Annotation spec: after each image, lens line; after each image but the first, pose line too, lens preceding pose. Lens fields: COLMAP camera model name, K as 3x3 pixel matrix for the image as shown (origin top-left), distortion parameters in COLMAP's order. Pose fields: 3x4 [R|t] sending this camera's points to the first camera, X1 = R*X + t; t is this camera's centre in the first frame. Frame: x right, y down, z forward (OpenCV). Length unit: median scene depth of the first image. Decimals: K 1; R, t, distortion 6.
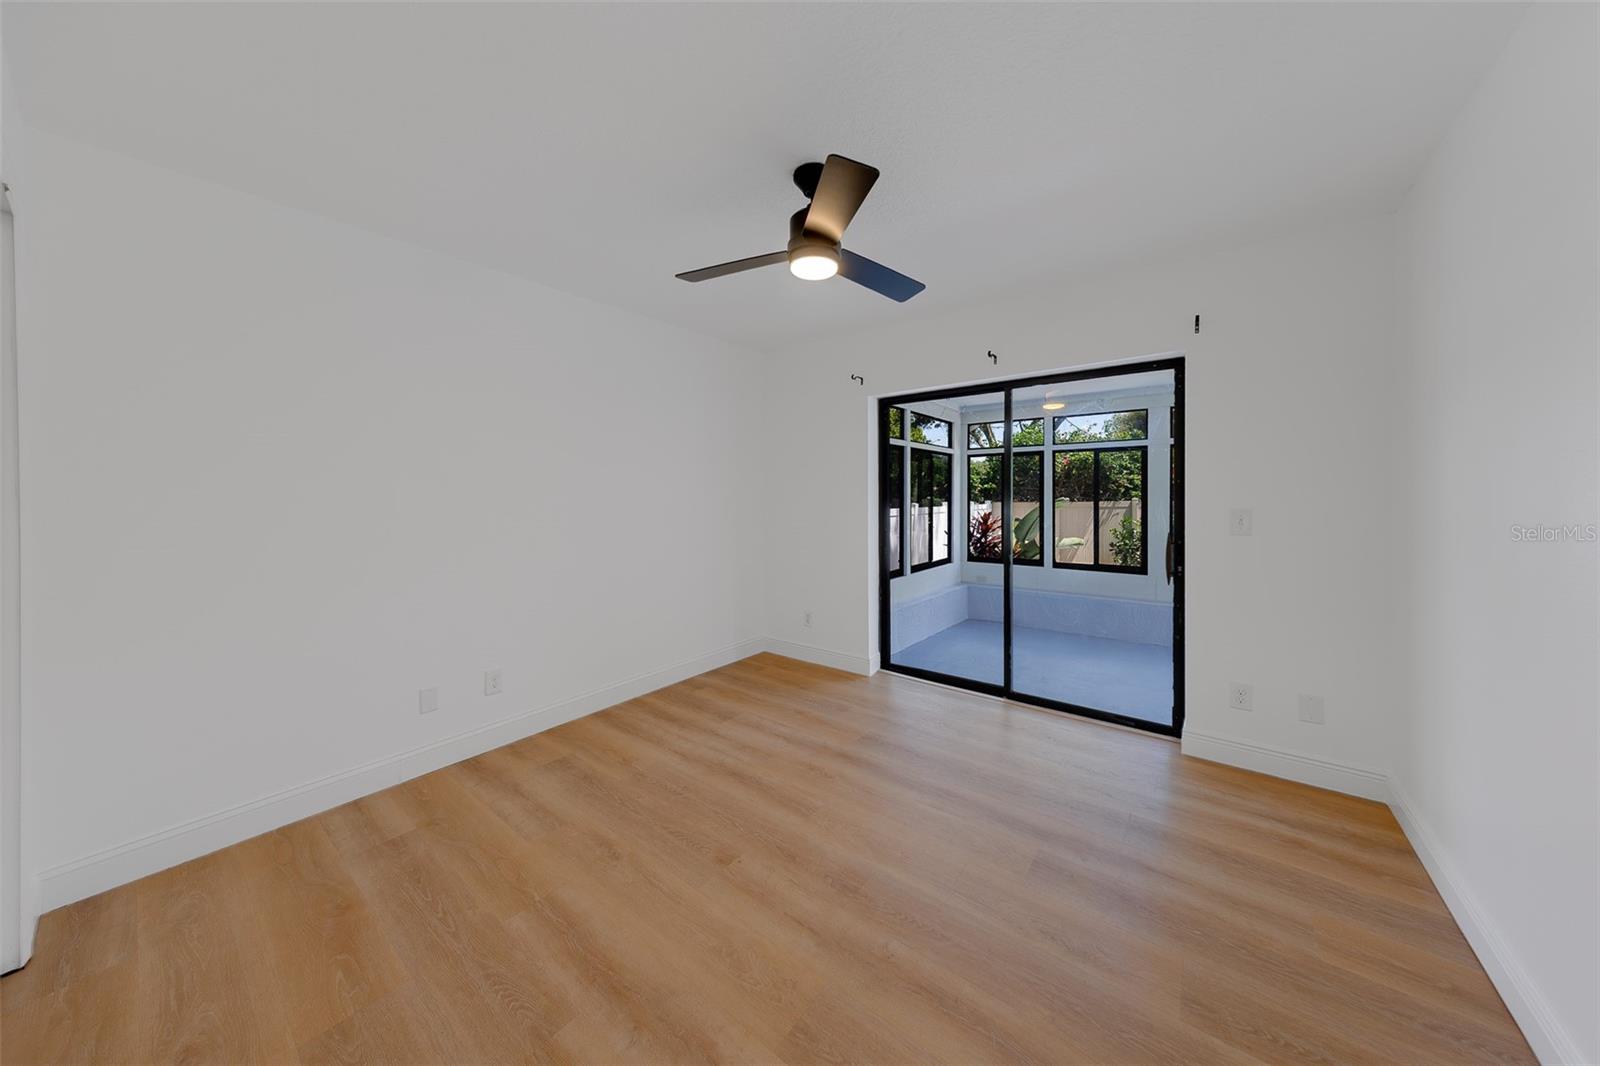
lens RADIAL K [[511.0, 0, 803.8], [0, 511.0, 540.9], [0, 0, 1]] dist [0.009008, -0.000259]
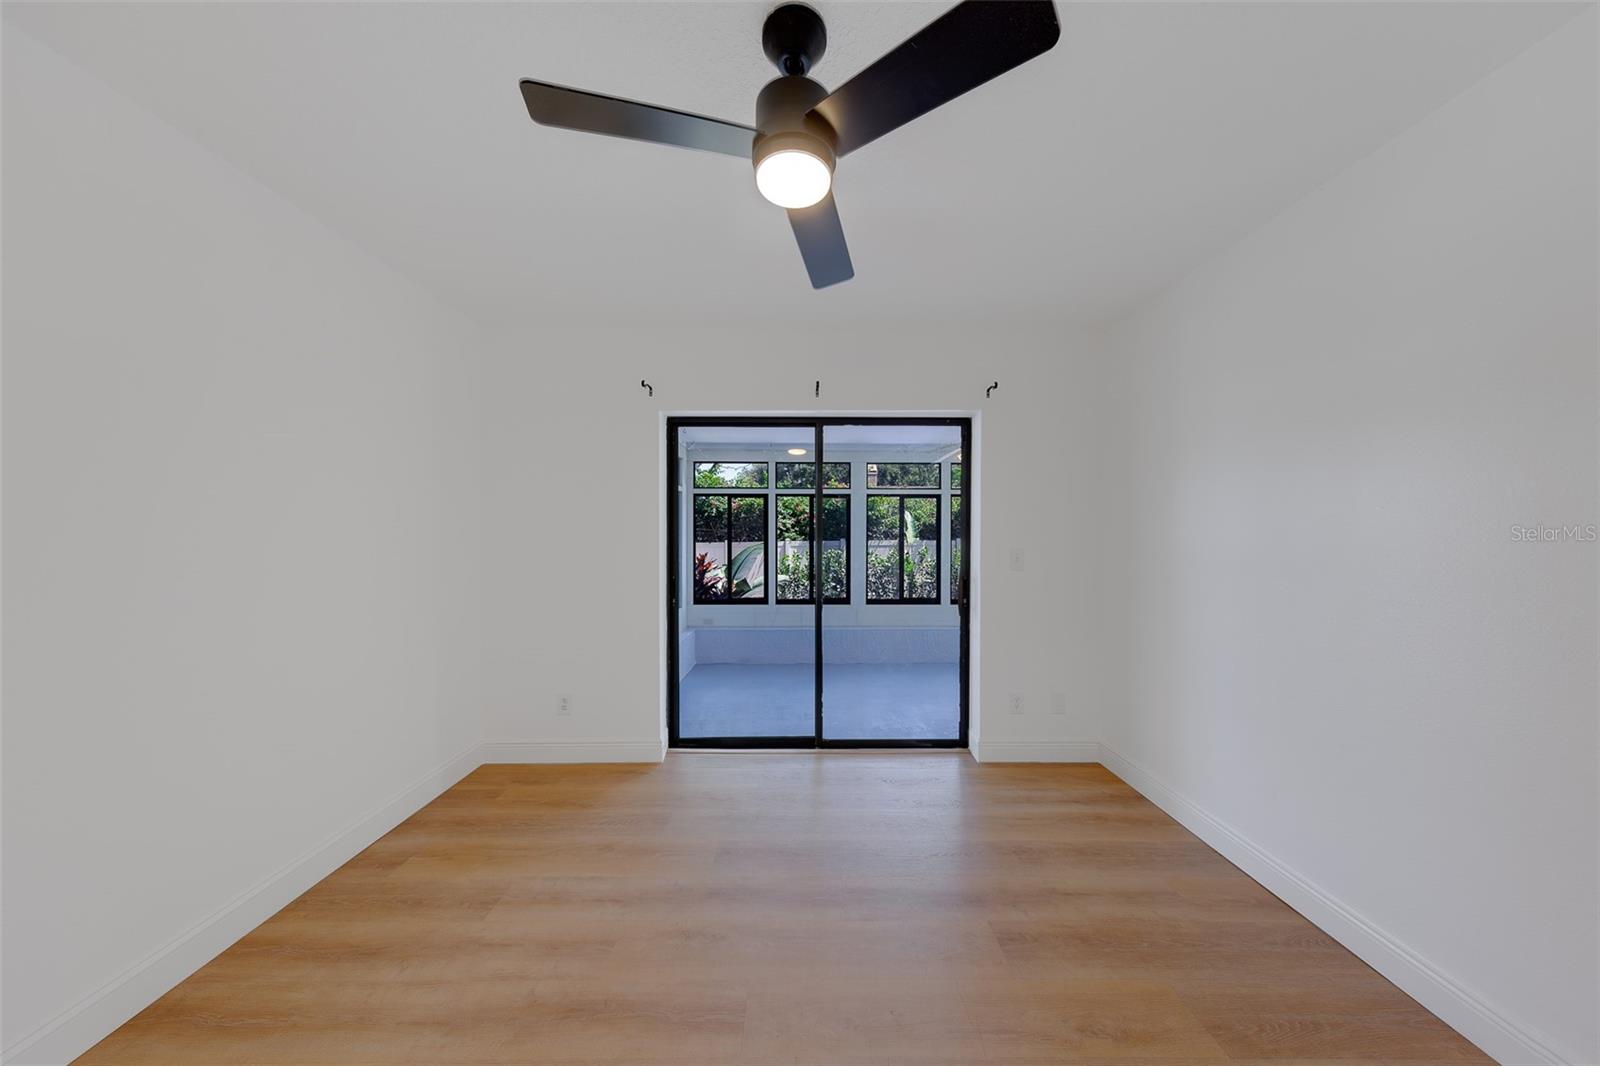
lens RADIAL K [[511.0, 0, 803.8], [0, 511.0, 540.9], [0, 0, 1]] dist [0.009008, -0.000259]
pose [[0.792432, -0.002081, 0.609956, -0.221201], [0.050845, 0.996739, -0.062655, -0.018209], [-0.607837, 0.080663, 0.789954, 0.266338]]
